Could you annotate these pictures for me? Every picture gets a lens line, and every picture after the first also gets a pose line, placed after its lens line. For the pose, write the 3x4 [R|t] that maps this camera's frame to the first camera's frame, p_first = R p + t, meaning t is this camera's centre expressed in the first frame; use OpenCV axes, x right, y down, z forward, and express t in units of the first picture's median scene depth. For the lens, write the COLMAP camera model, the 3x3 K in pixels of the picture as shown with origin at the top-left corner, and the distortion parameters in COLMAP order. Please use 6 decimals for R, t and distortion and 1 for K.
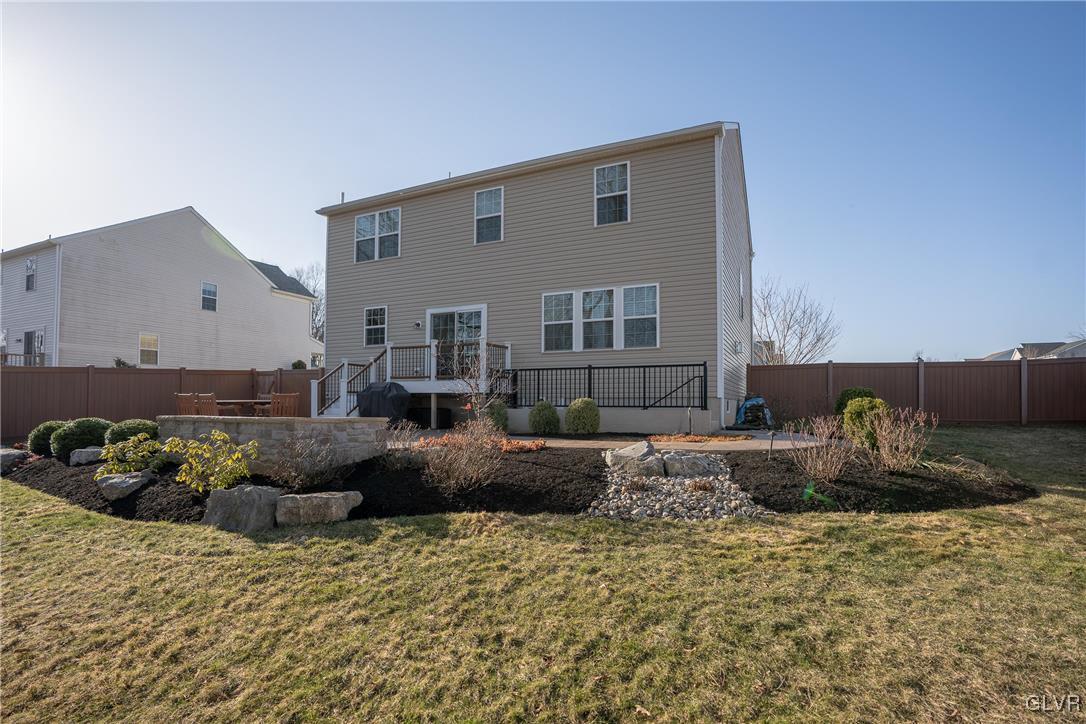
lens RADIAL K [[532.0, 0, 487.0], [0, 532.0, 389.3], [0, 0, 1]] dist [-0.064060, 0.017634]
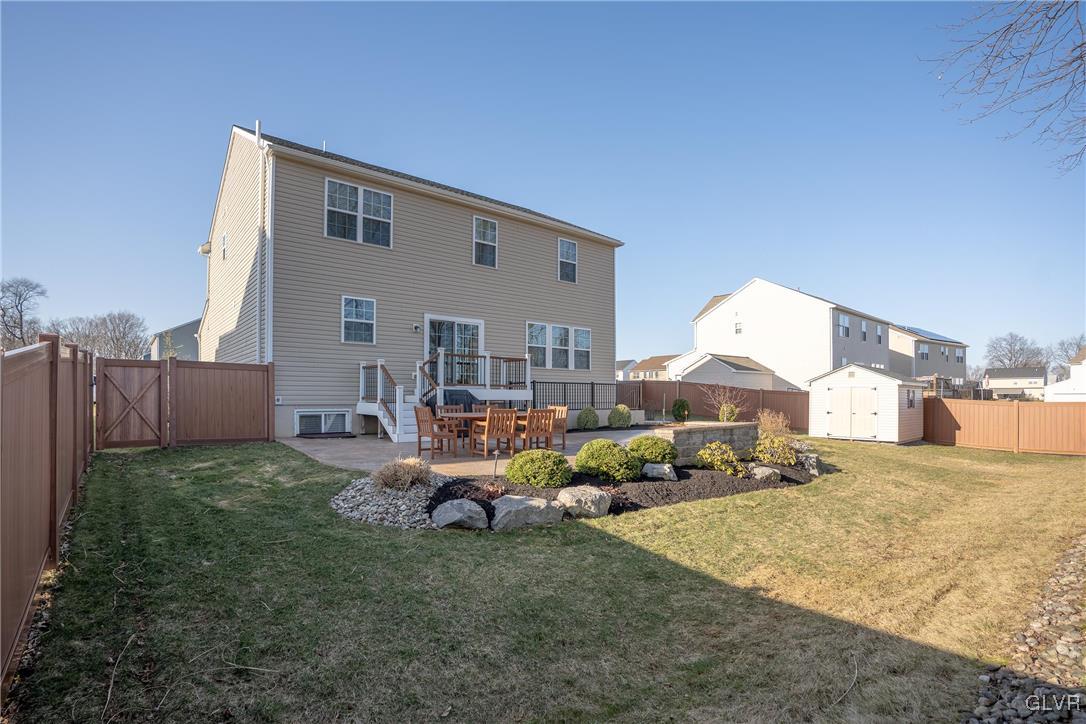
lens RADIAL K [[511.1, 0, 519.6], [0, 511.1, 386.9], [0, 0, 1]] dist [-0.073978, 0.020245]
pose [[0.388673, 0.022425, 0.921103, -1.309791], [-0.000448, 0.999708, -0.024149, 0.006126], [-0.921376, 0.008973, 0.388570, 0.708170]]
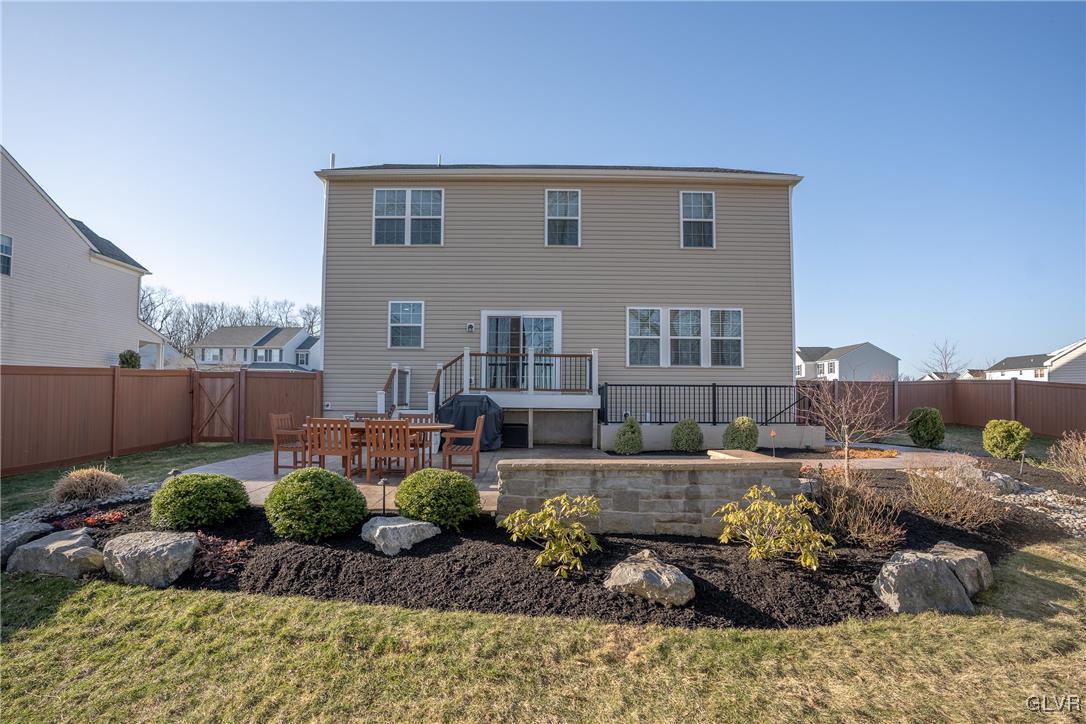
lens RADIAL K [[511.1, 0, 519.6], [0, 511.1, 386.9], [0, 0, 1]] dist [-0.073978, 0.020245]
pose [[0.876769, 0.024254, 0.480299, -0.666984], [-0.008180, 0.999335, -0.035532, 0.003472], [-0.480842, 0.027224, 0.876385, 0.358347]]
